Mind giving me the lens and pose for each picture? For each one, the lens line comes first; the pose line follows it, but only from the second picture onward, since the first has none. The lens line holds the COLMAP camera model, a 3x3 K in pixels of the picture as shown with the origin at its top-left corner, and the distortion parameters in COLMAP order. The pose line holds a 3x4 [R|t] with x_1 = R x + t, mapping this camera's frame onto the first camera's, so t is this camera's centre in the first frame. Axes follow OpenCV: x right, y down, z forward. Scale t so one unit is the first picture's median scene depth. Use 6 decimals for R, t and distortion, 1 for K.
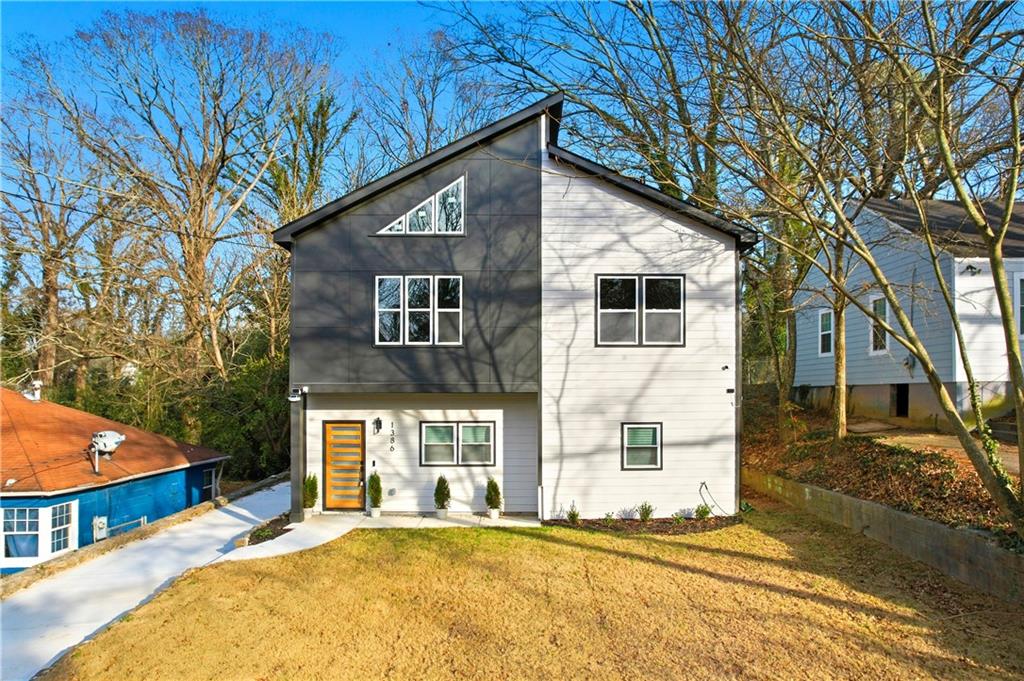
lens RADIAL K [[669.7, 0, 526.3], [0, 669.7, 372.4], [0, 0, 1]] dist [-0.073621, 0.055482]
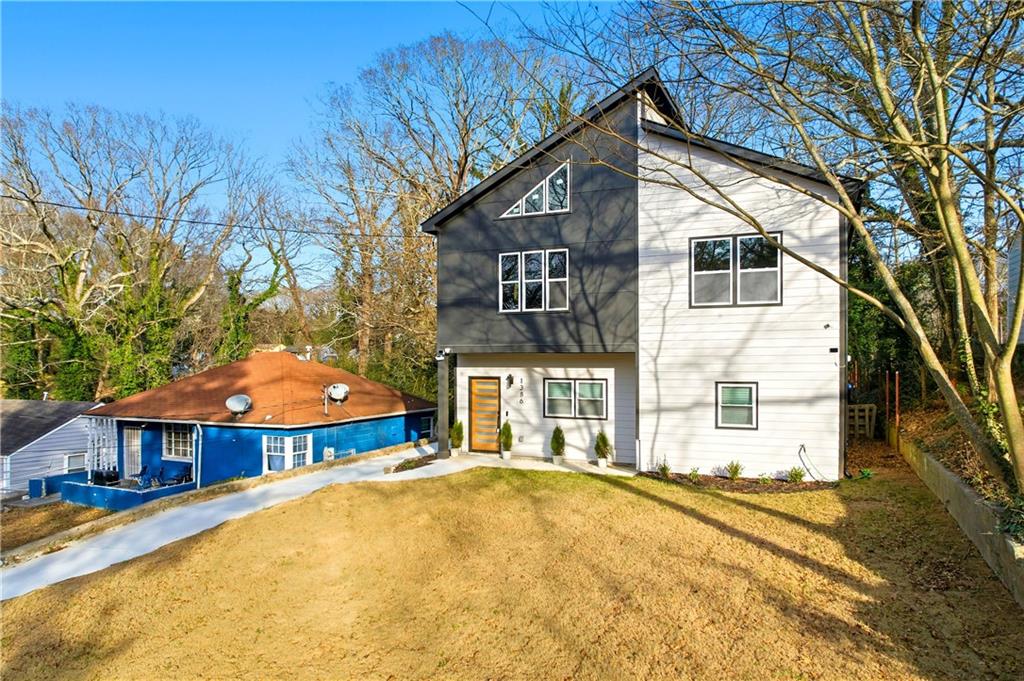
lens RADIAL K [[660.6, 0, 512.0], [0, 660.6, 340.5], [0, 0, 1]] dist [-0.045476, 0.000392]
pose [[0.899212, -0.010617, -0.437384, 0.300443], [0.014339, 0.999884, 0.005207, 0.002659], [0.437278, -0.010954, 0.899260, -0.038675]]
